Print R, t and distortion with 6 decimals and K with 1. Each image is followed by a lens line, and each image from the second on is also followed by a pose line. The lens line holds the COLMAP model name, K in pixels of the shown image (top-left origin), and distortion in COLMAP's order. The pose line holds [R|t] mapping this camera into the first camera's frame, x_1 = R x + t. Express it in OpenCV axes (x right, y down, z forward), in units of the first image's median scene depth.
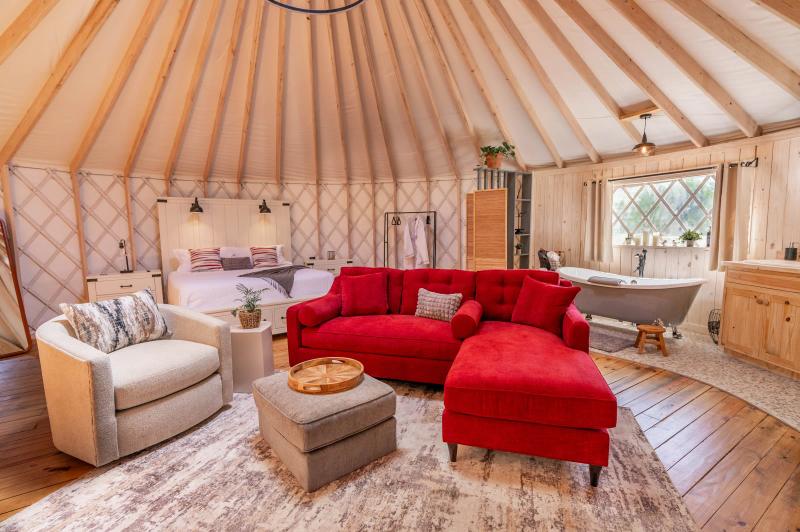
lens RADIAL K [[377.8, 0, 400.0], [0, 377.8, 266.0], [0, 0, 1]] dist [-0.001772, -0.000150]
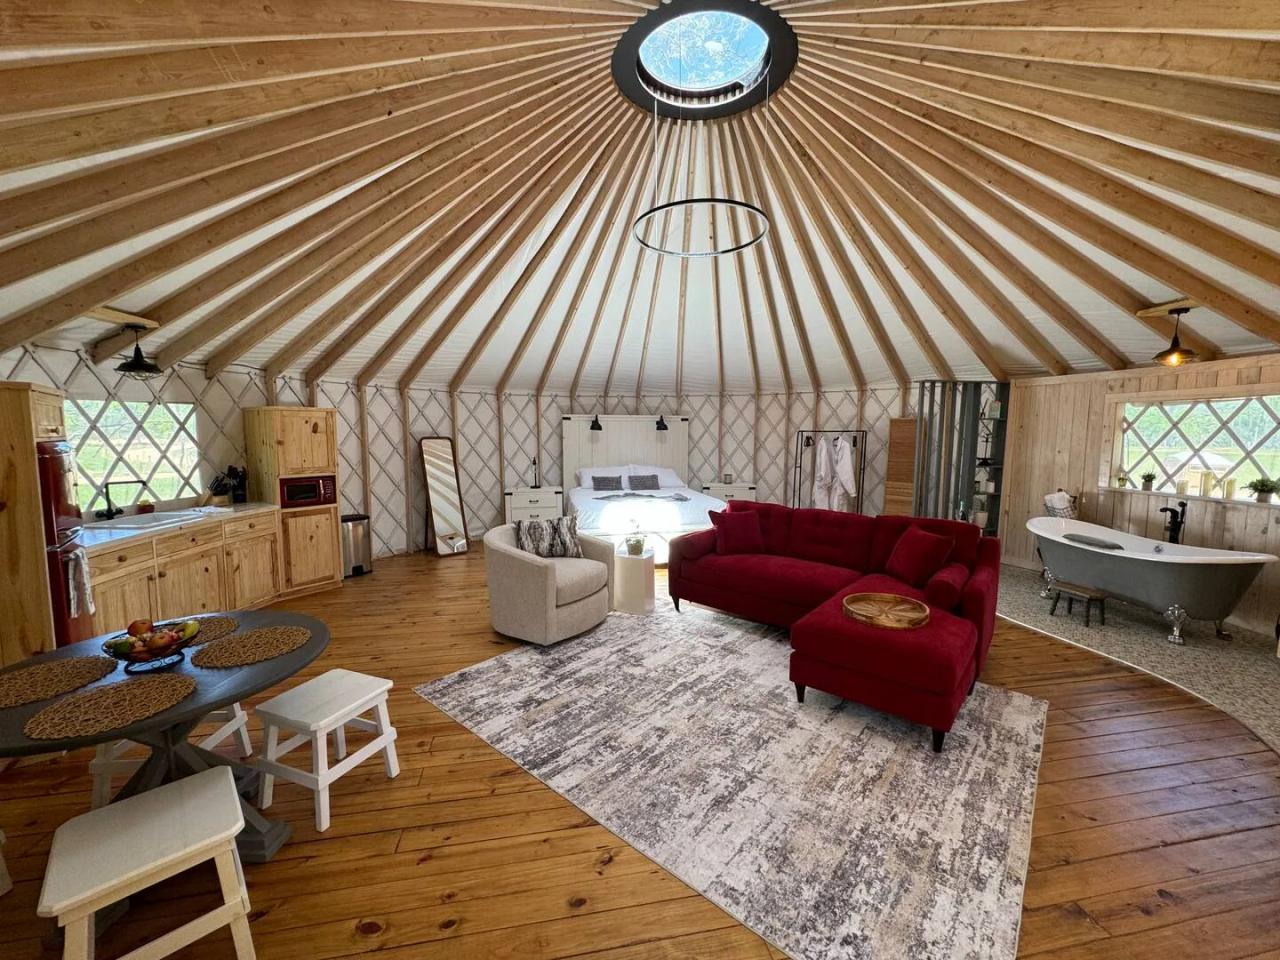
lens RADIAL K [[511.6, 0, 640.0], [0, 511.6, 480.0], [0, 0, 1]] dist [-0.000032, -0.000007]
pose [[0.920619, 0.054998, -0.386570, 0.106703], [-0.053827, 0.998454, 0.013862, -0.043184], [0.386735, 0.008047, 0.922156, -0.218090]]
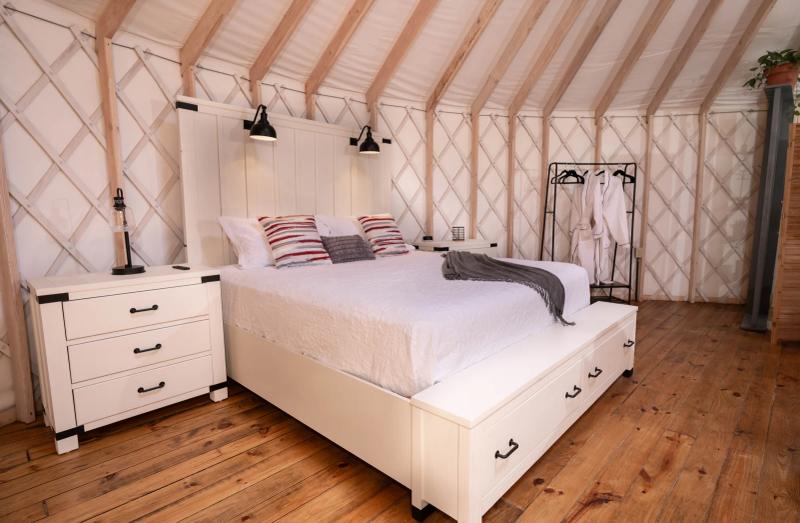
lens RADIAL K [[413.9, 0, 400.0], [0, 413.9, 261.5], [0, 0, 1]] dist [-0.001942, -0.000483]
pose [[0.976565, -0.012886, 0.214837, -0.574483], [0.006728, 0.999546, 0.029371, -0.005510], [-0.215118, -0.027237, 0.976208, 0.548495]]
